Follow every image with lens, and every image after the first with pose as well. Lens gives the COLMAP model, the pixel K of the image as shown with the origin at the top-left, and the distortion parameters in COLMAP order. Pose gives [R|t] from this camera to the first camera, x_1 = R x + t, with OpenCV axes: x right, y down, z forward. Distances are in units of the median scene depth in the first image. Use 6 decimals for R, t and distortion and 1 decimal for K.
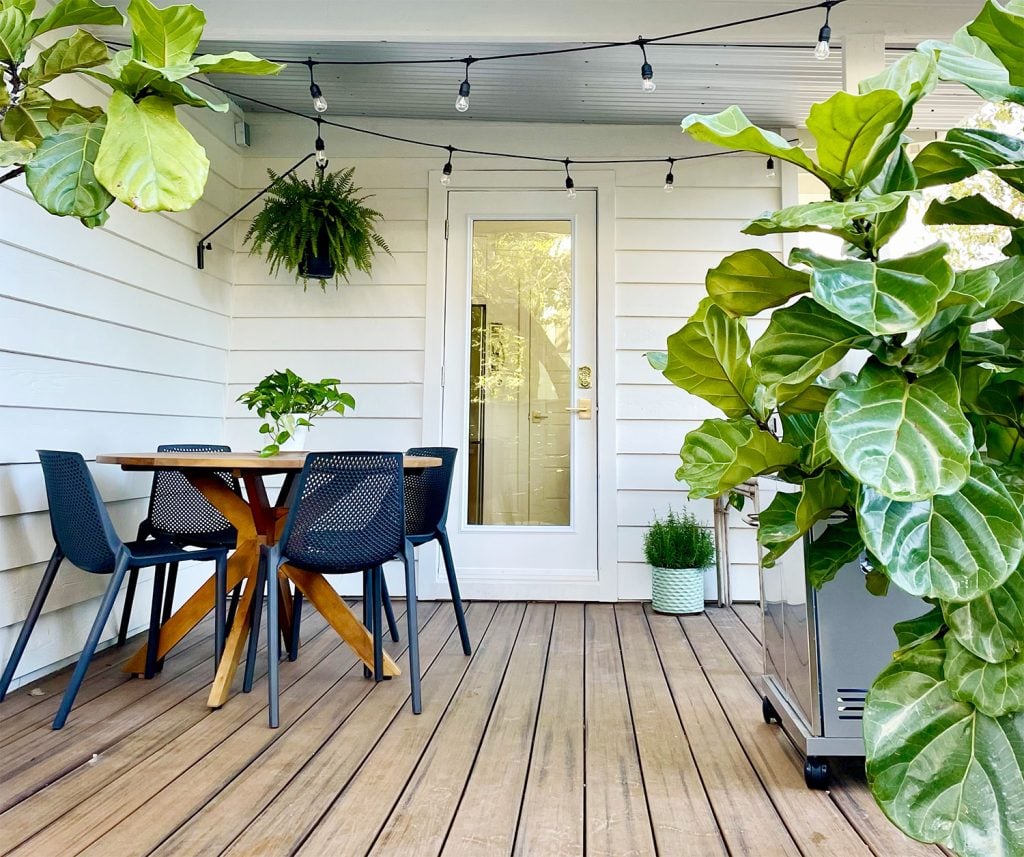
lens RADIAL K [[1110.4, 0, 565.6], [0, 1110.4, 229.6], [0, 0, 1]] dist [0.027586, 0.000000]
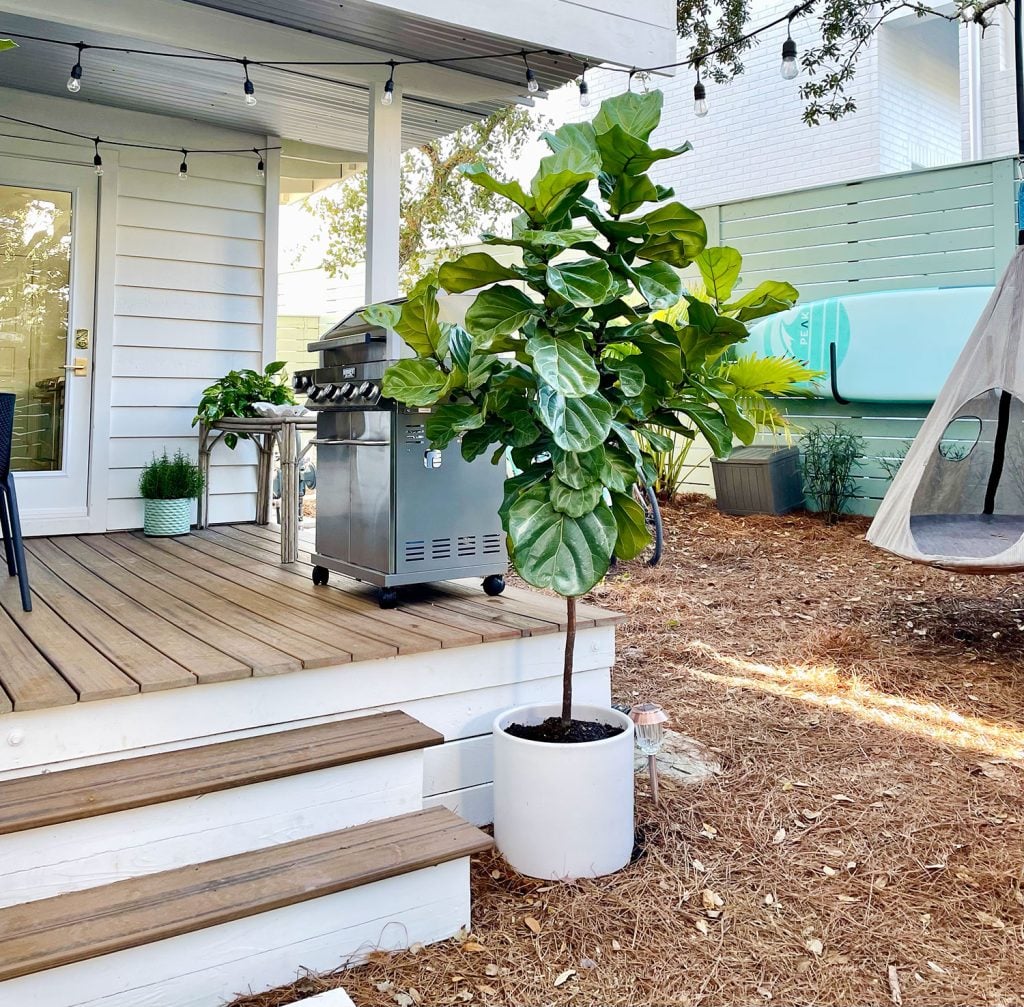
lens RADIAL K [[1038.8, 0, 528.6], [0, 1038.8, 348.1], [0, 0, 1]] dist [0.057644, 0.000000]
pose [[0.828899, 0.034267, 0.558347, -0.303987], [-0.102201, 0.990599, 0.090928, 0.005055], [-0.549983, -0.132433, 0.824609, -0.155822]]
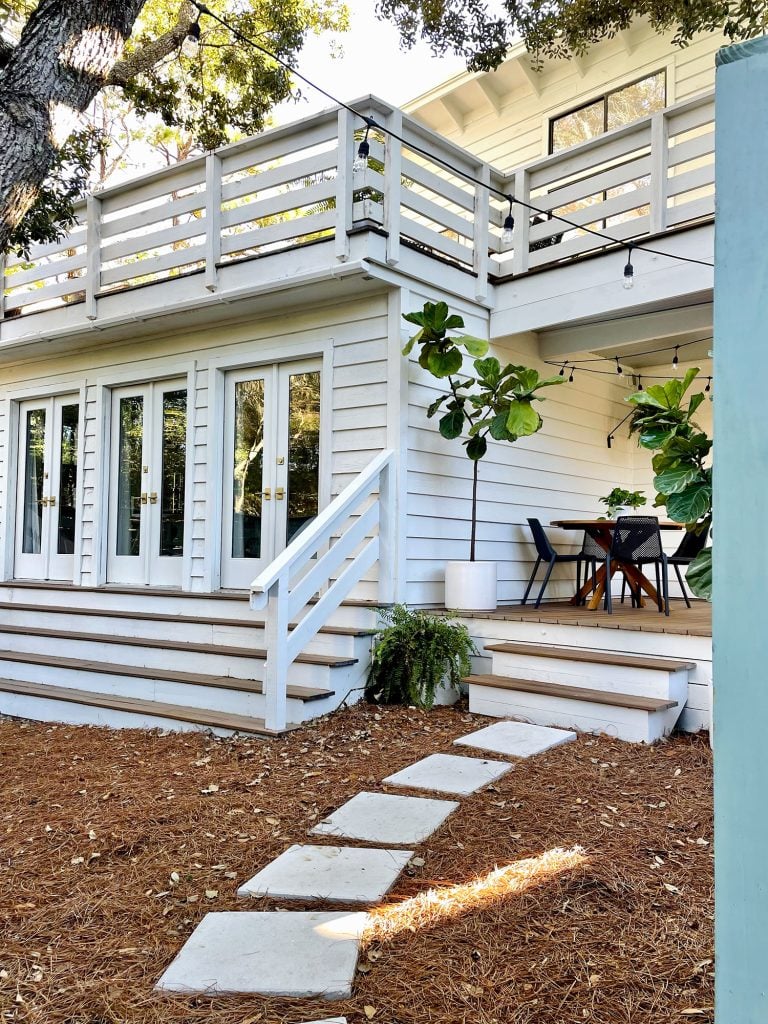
lens RADIAL K [[780.4, 0, 391.0], [0, 780.4, 527.2], [0, 0, 1]] dist [0.082494, -0.104658]
pose [[0.733721, -0.020247, -0.679149, 0.601409], [0.113455, 0.989173, 0.093083, -0.004813], [0.669912, -0.145350, 0.728074, -0.653838]]
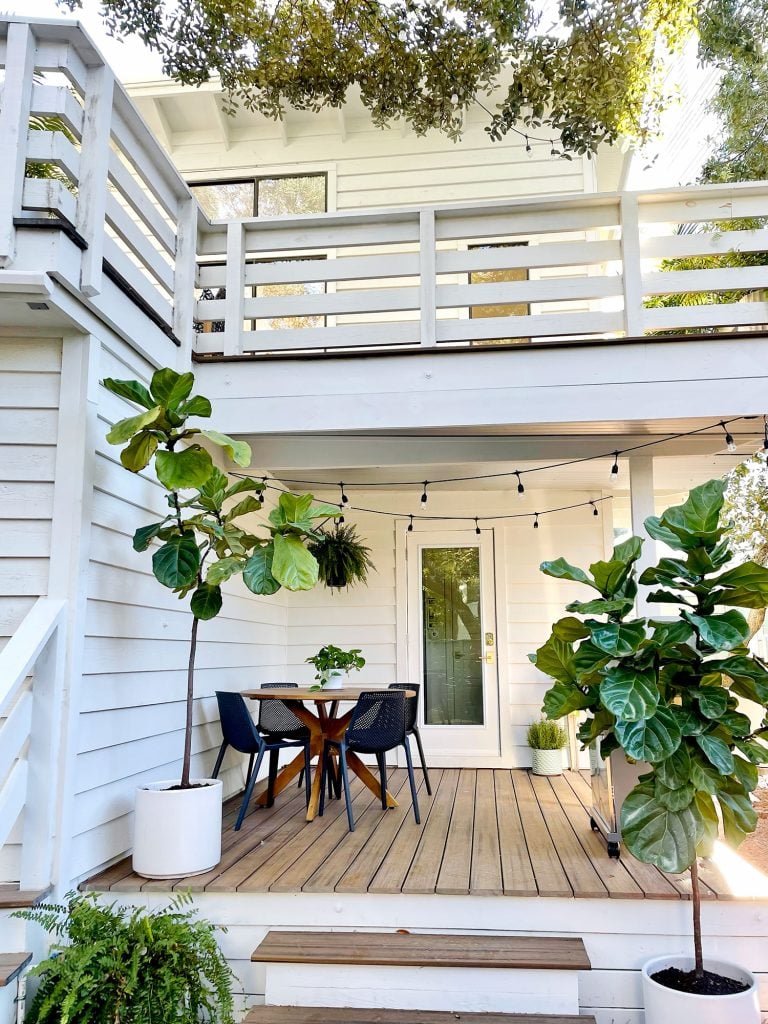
lens RADIAL K [[780.4, 0, 404.9], [0, 780.4, 522.0], [0, 0, 1]] dist [0.082494, -0.104658]
pose [[0.996628, -0.027687, -0.077235, -0.022602], [0.028788, 0.999499, 0.013171, -0.108484], [0.076832, -0.015350, 0.996926, -0.347929]]
